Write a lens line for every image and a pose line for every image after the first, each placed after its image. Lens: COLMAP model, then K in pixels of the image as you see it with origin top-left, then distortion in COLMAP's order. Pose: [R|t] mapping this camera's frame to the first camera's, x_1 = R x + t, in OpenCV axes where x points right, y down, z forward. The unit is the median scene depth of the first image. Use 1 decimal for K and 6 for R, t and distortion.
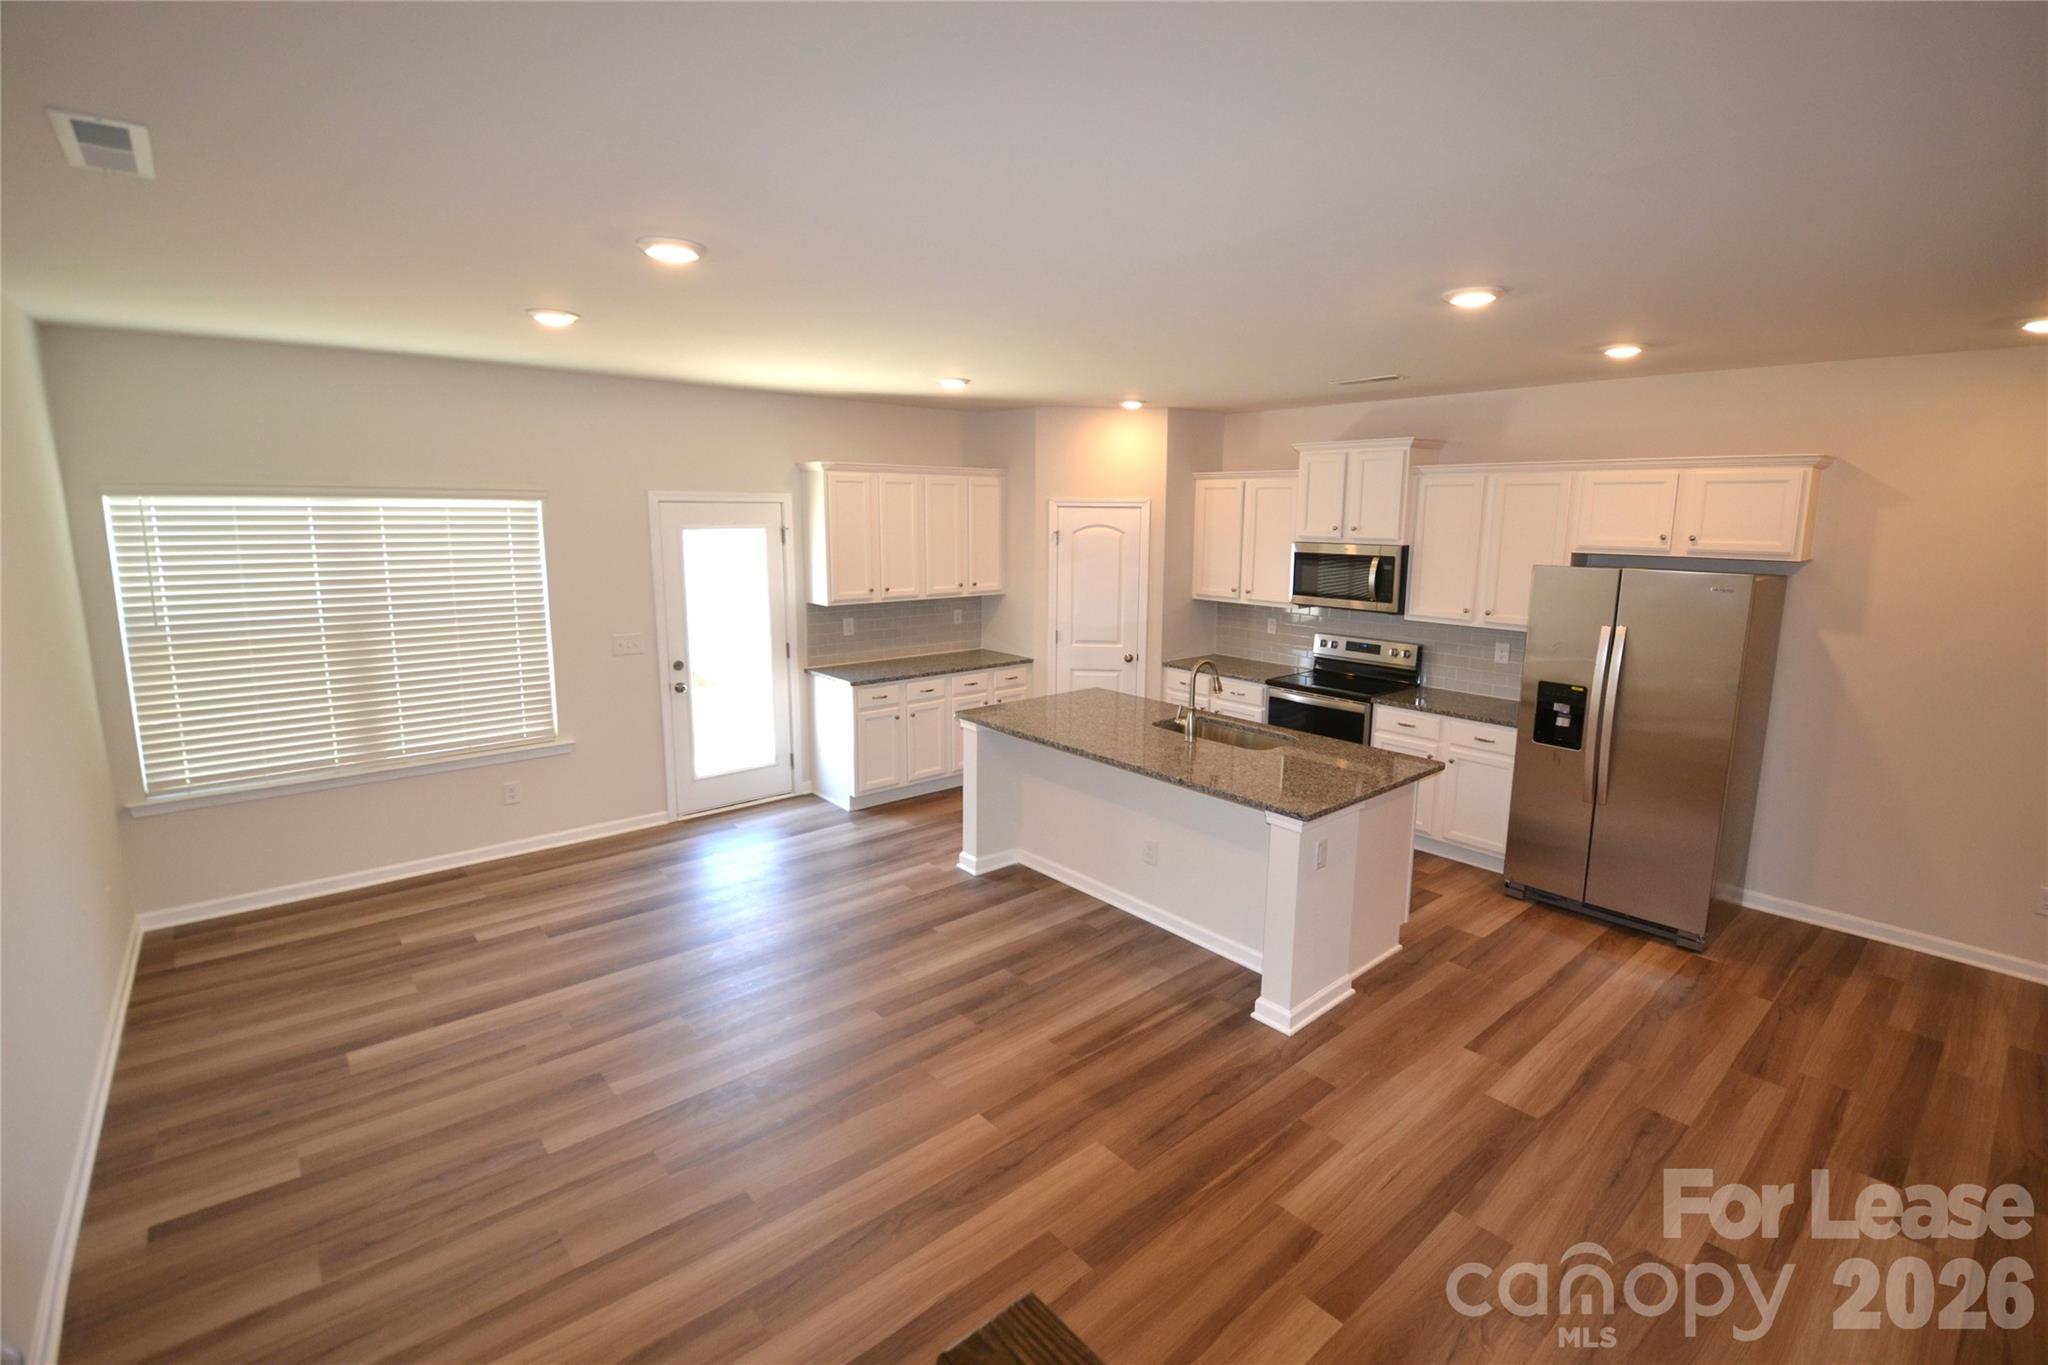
lens RADIAL K [[909.0, 0, 1034.2], [0, 909.0, 661.3], [0, 0, 1]] dist [-0.000082, -0.008205]
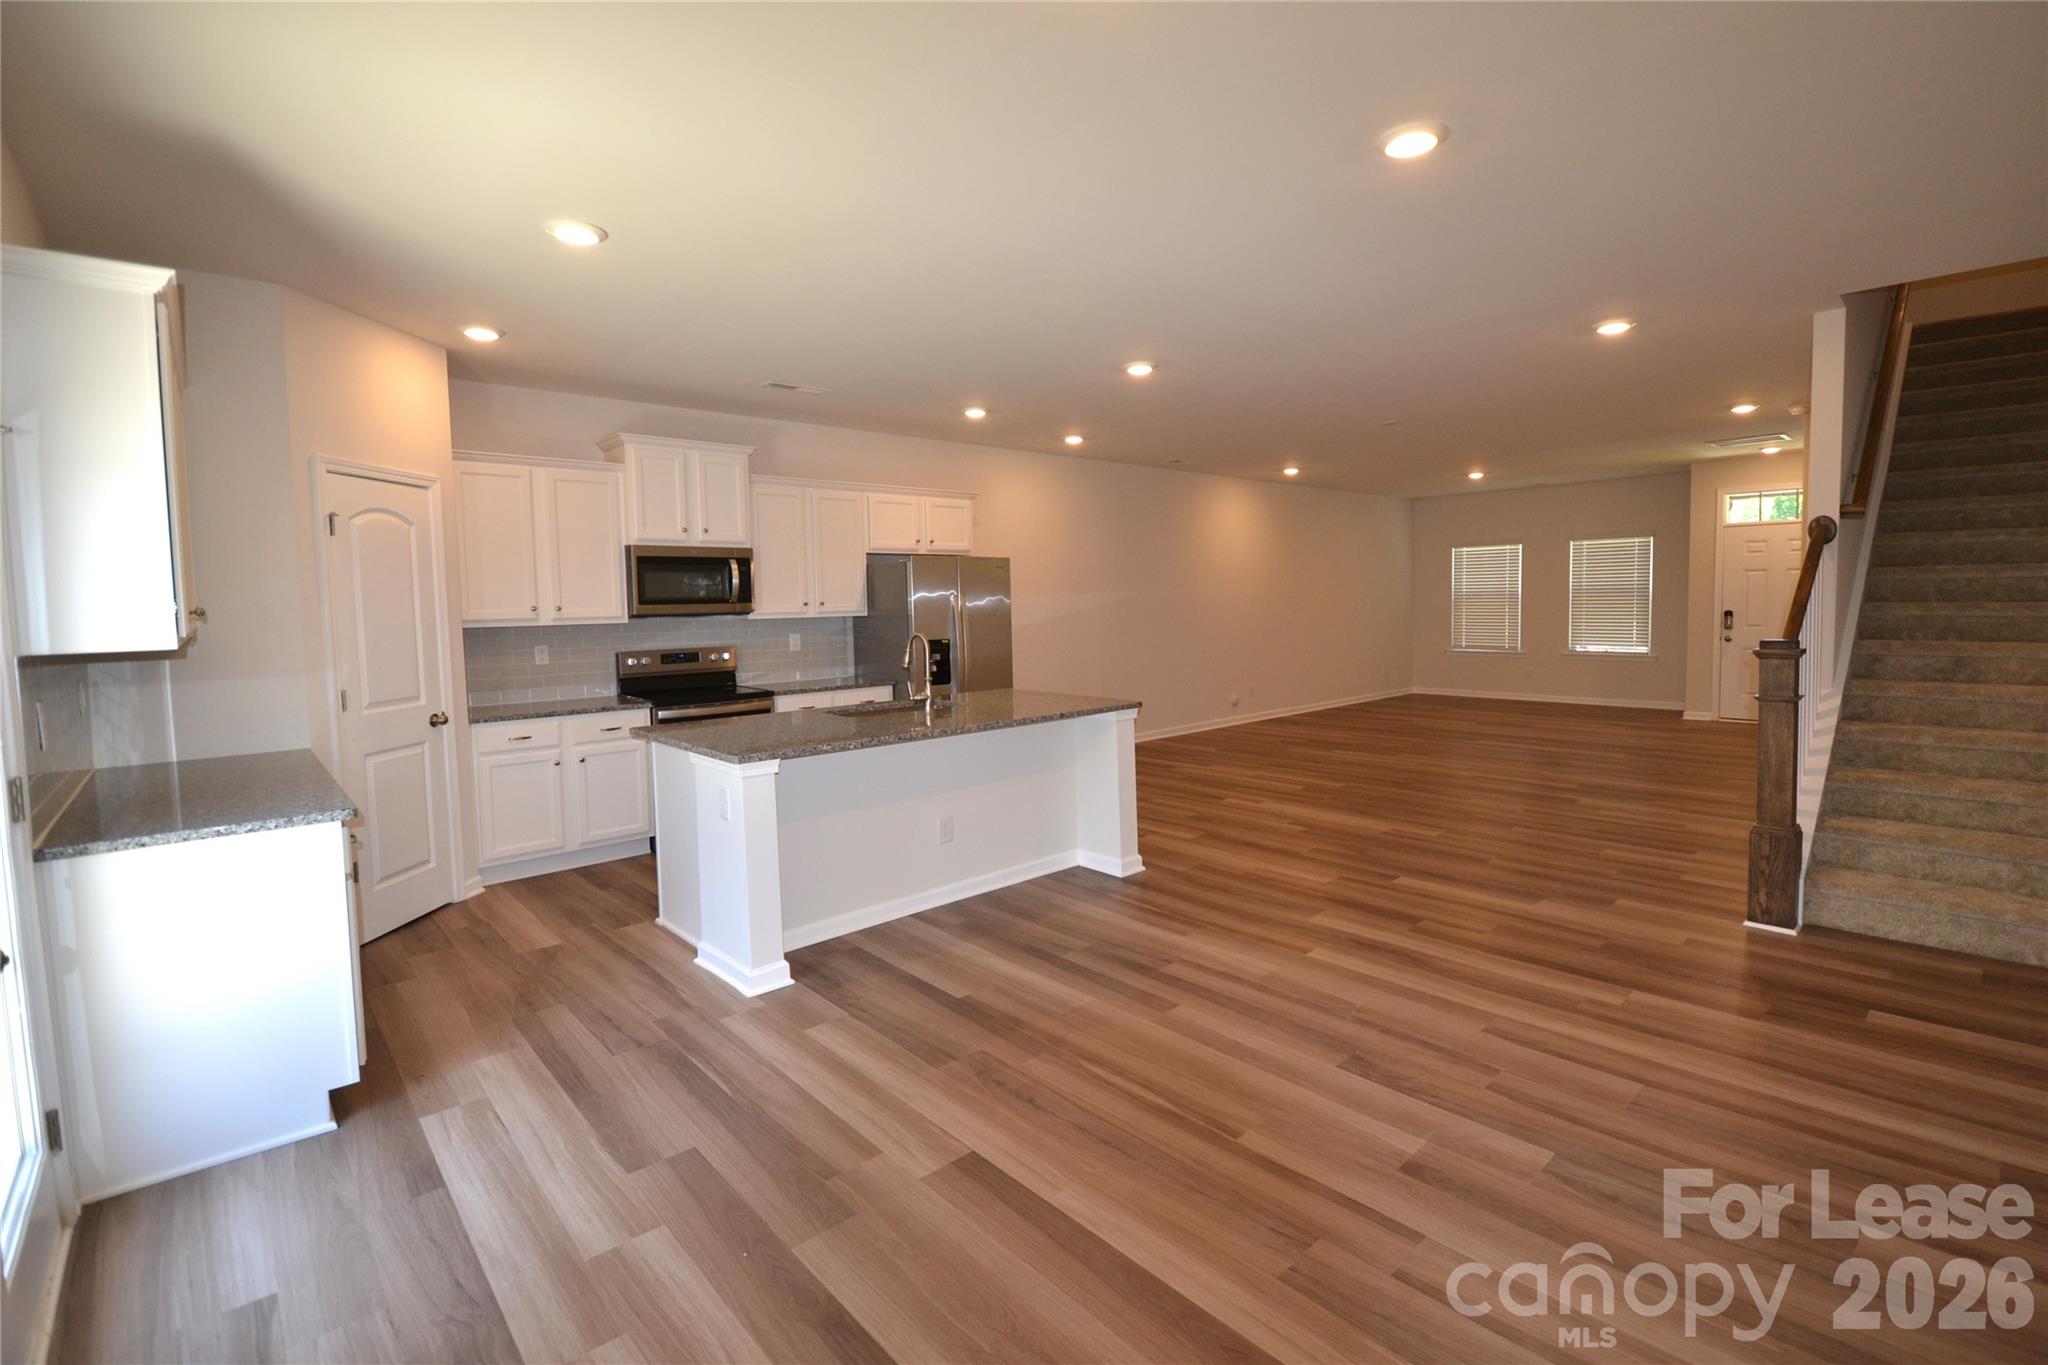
lens RADIAL K [[909.0, 0, 1037.0], [0, 909.0, 660.8], [0, 0, 1]] dist [-0.000082, -0.008205]
pose [[-0.023999, -0.074904, 0.996902, -0.717945], [0.182187, 0.980163, 0.078032, -0.022253], [-0.982971, 0.183496, -0.009877, 0.762619]]
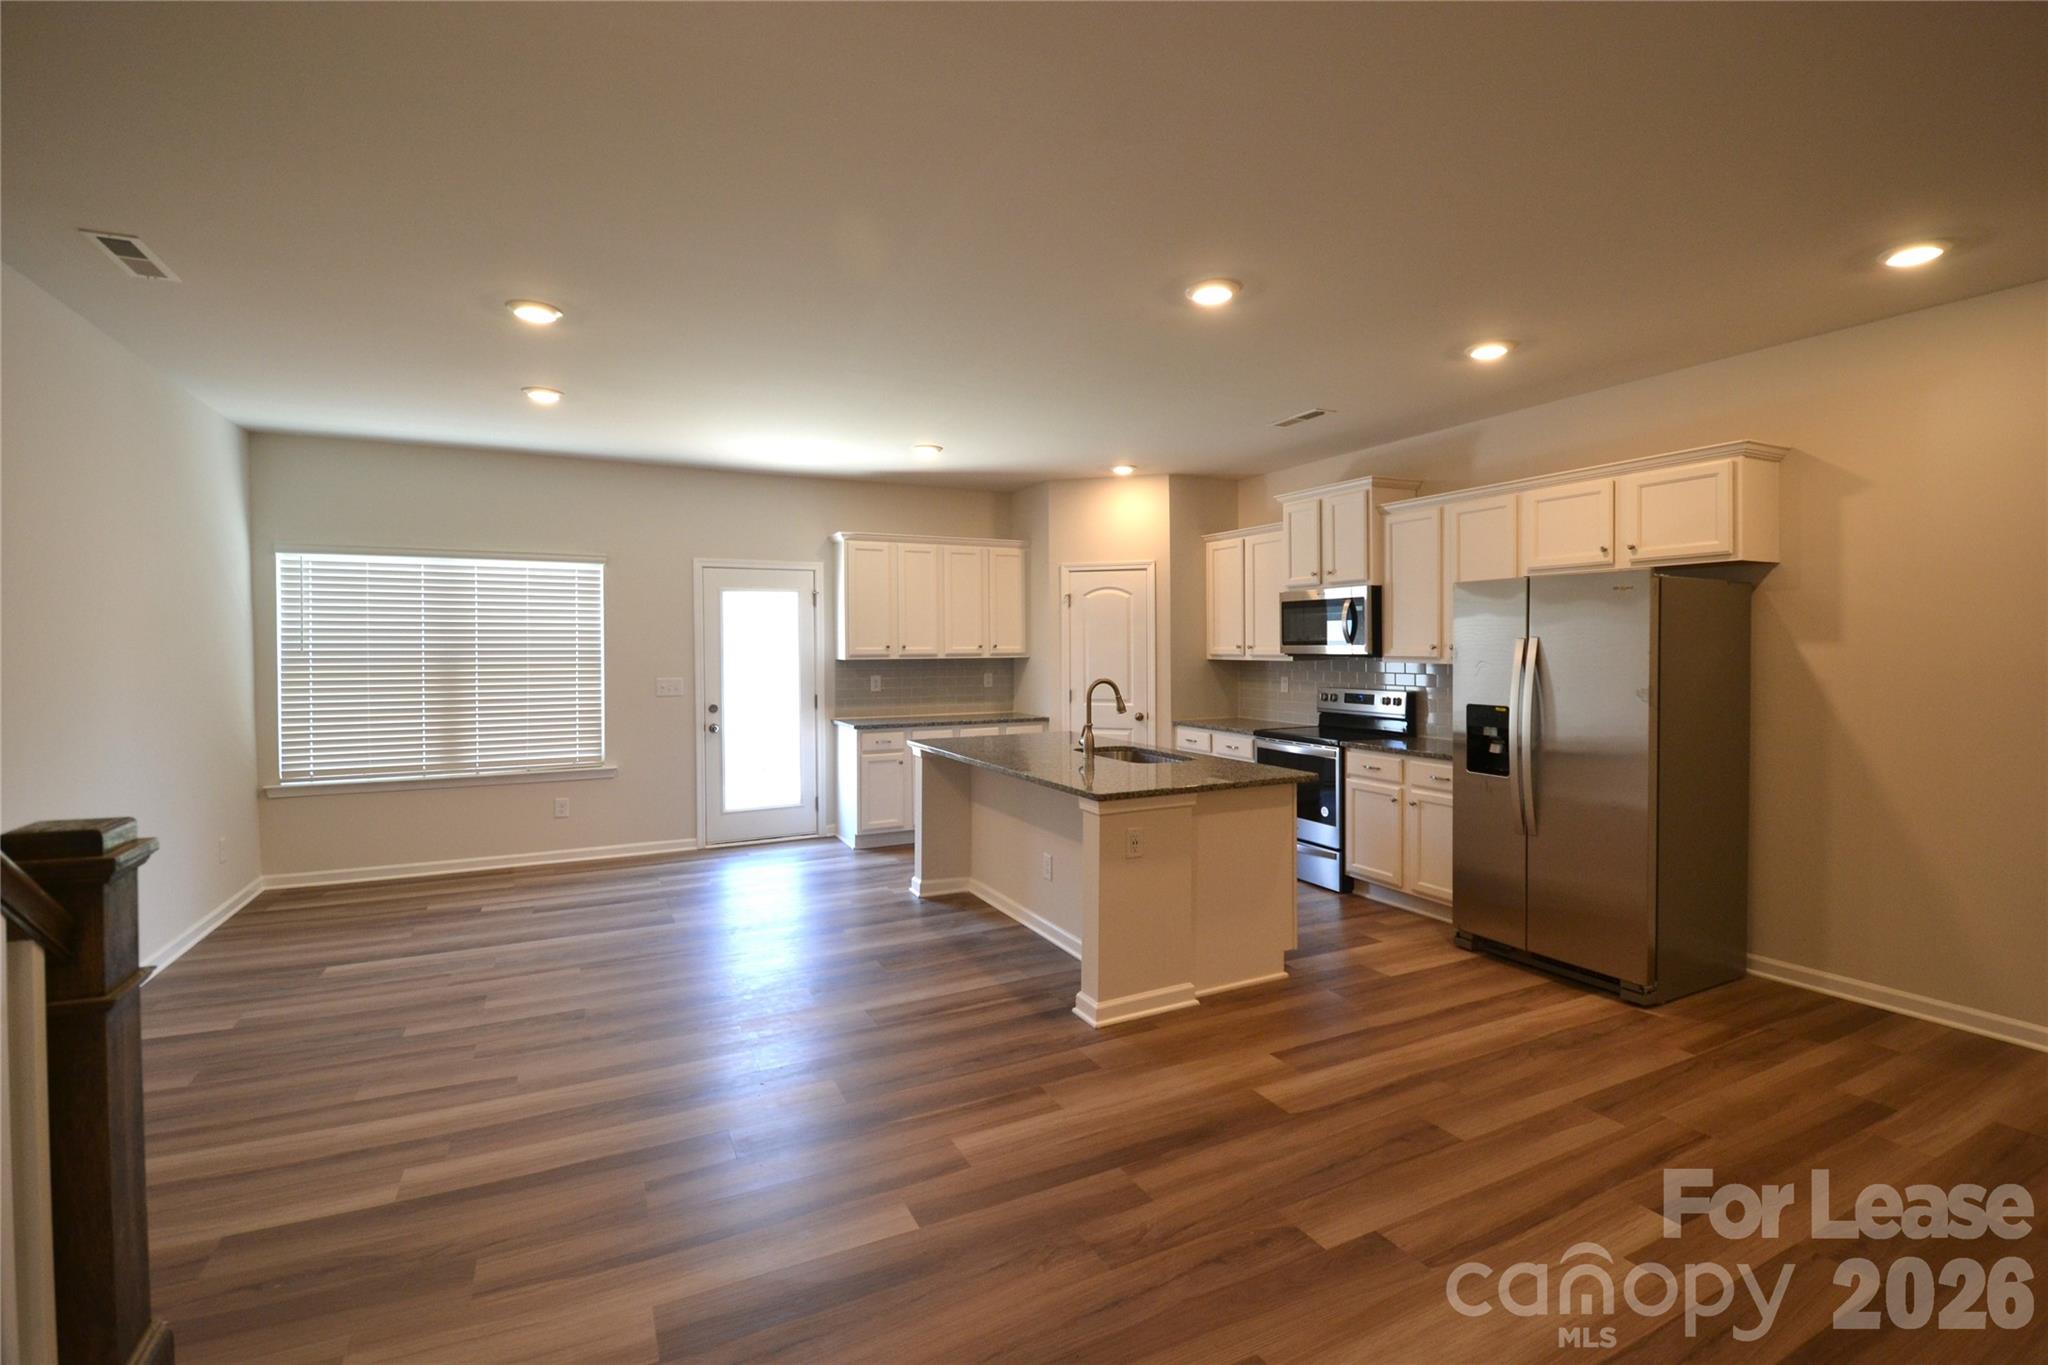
lens RADIAL K [[909.0, 0, 1034.4], [0, 909.0, 661.5], [0, 0, 1]] dist [-0.000082, -0.008205]
pose [[0.970213, -0.008516, -0.242105, 0.311999], [-0.026989, 0.989361, -0.142956, 0.110292], [0.240747, 0.145232, 0.959661, -0.011035]]
